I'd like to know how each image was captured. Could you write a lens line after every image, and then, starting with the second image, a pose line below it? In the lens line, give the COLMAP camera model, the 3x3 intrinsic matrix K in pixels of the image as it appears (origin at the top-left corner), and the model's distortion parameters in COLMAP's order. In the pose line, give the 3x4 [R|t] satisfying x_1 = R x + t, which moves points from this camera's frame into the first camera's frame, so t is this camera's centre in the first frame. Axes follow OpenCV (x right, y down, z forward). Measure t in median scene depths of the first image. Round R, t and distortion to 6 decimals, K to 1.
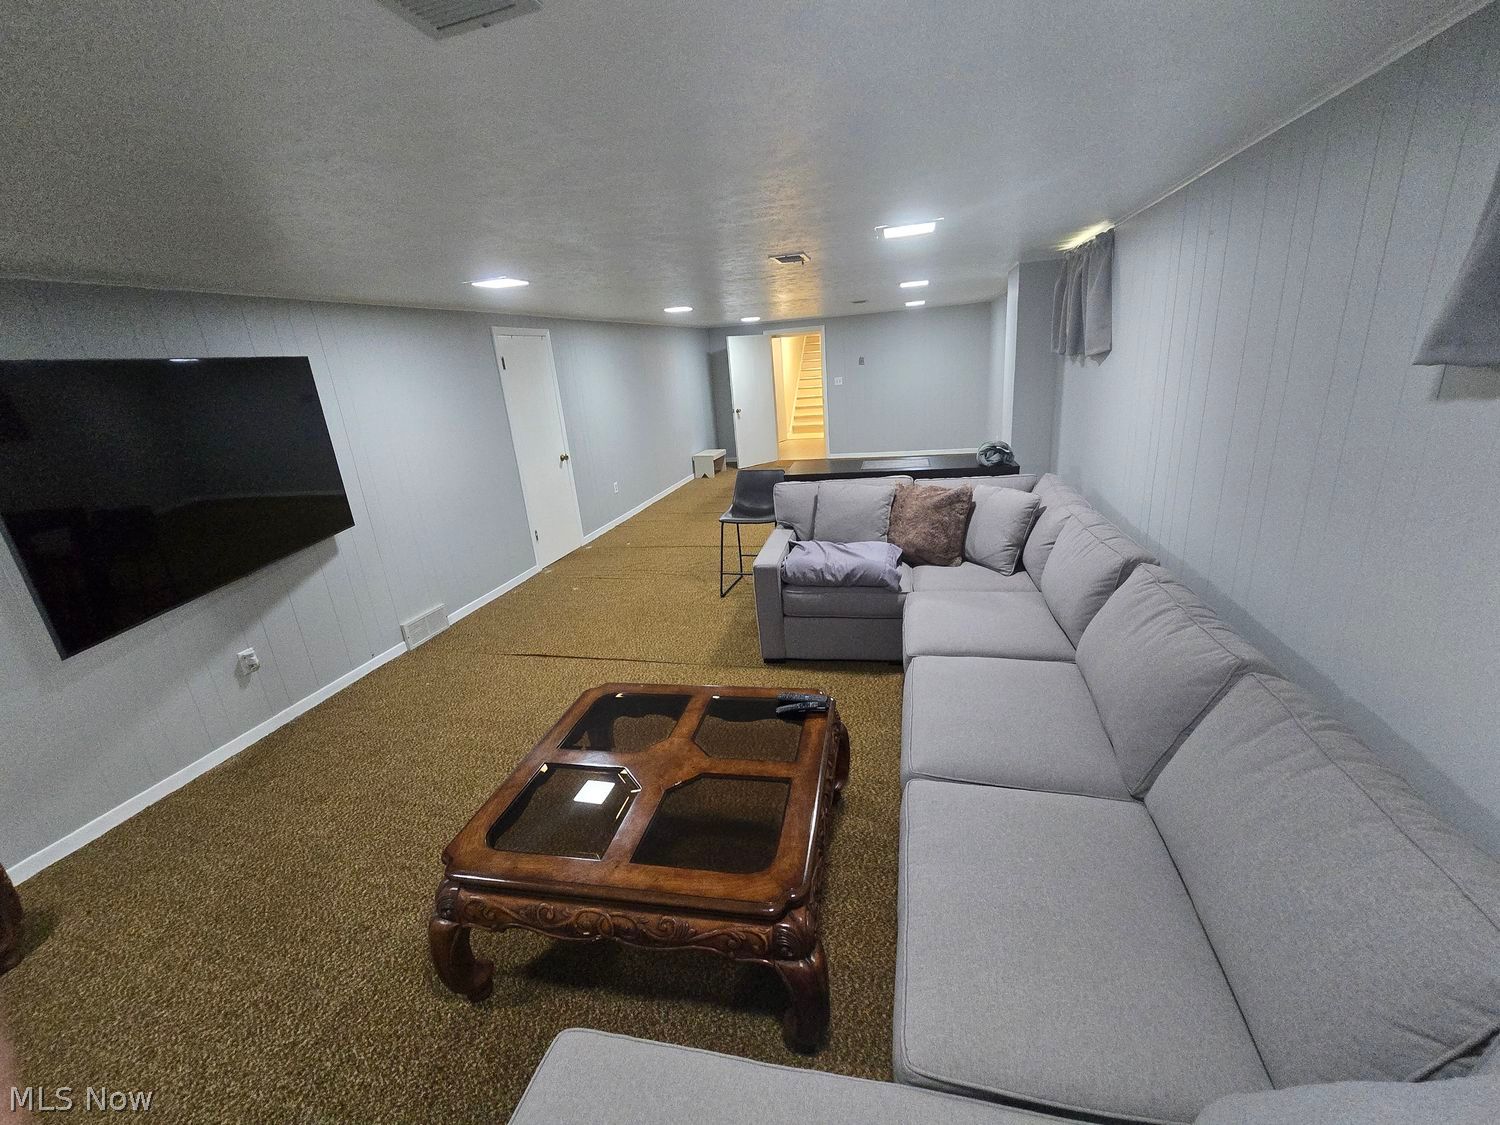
lens RADIAL K [[621.4, 0, 754.7], [0, 621.4, 560.1], [0, 0, 1]] dist [-0.003297, 0.000323]
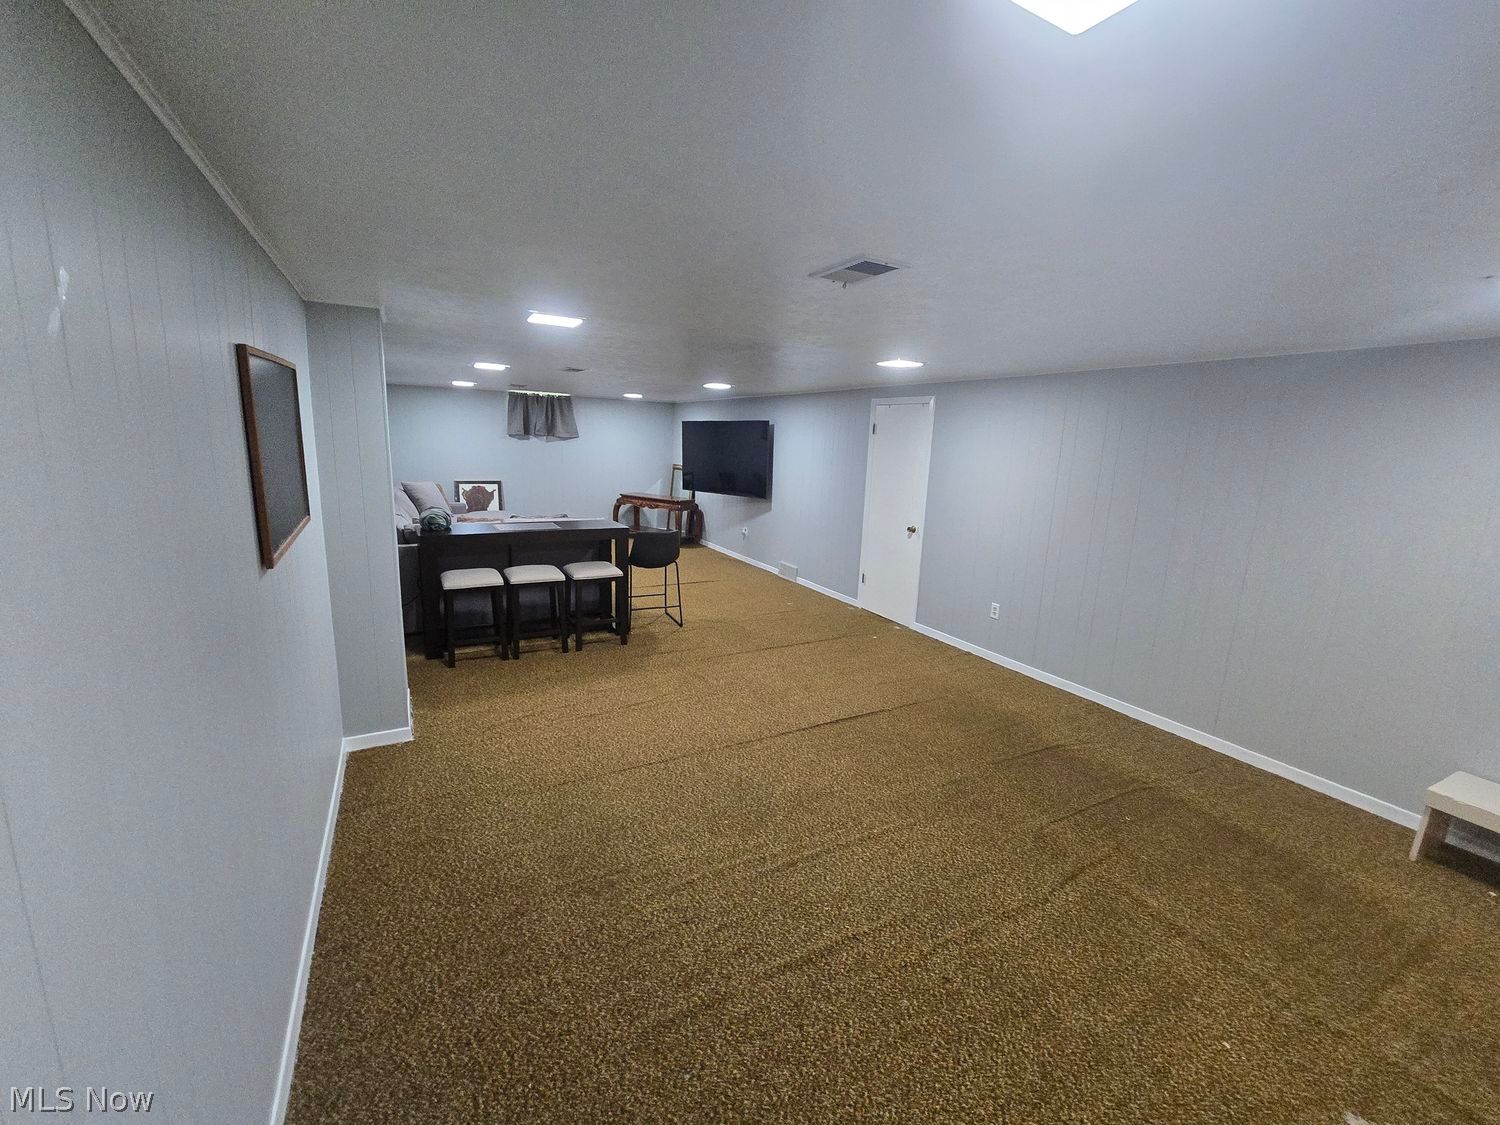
lens RADIAL K [[611.0, 0, 755.2], [0, 611.0, 561.2], [0, 0, 1]] dist [-0.001328, -0.000757]
pose [[-0.729855, 0.175138, -0.660786, 0.572876], [-0.200922, 0.868970, 0.452240, -0.582305], [0.653407, 0.462836, -0.599034, 1.678331]]
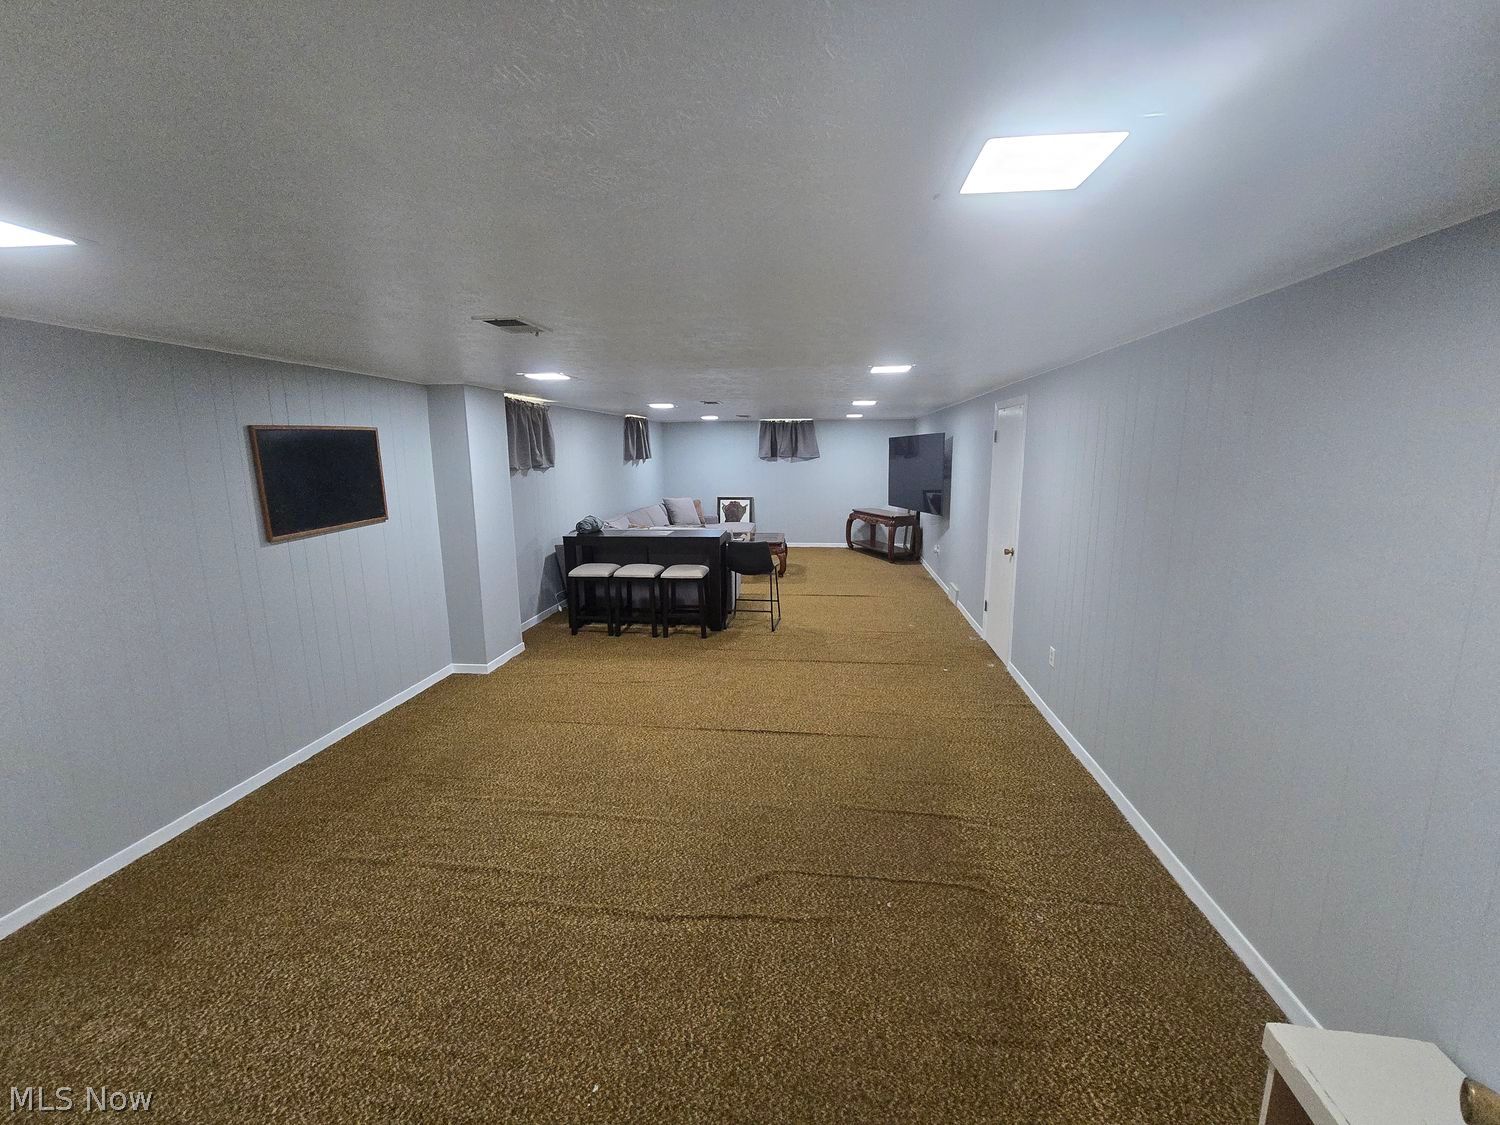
lens RADIAL K [[606.9, 0, 753.5], [0, 606.9, 558.7], [0, 0, 1]] dist [-0.001782, 0.001116]
pose [[-0.988299, 0.101627, -0.113737, 0.115906], [0.035136, 0.877324, 0.478611, -0.641652], [0.148424, 0.469015, -0.870629, 1.937678]]
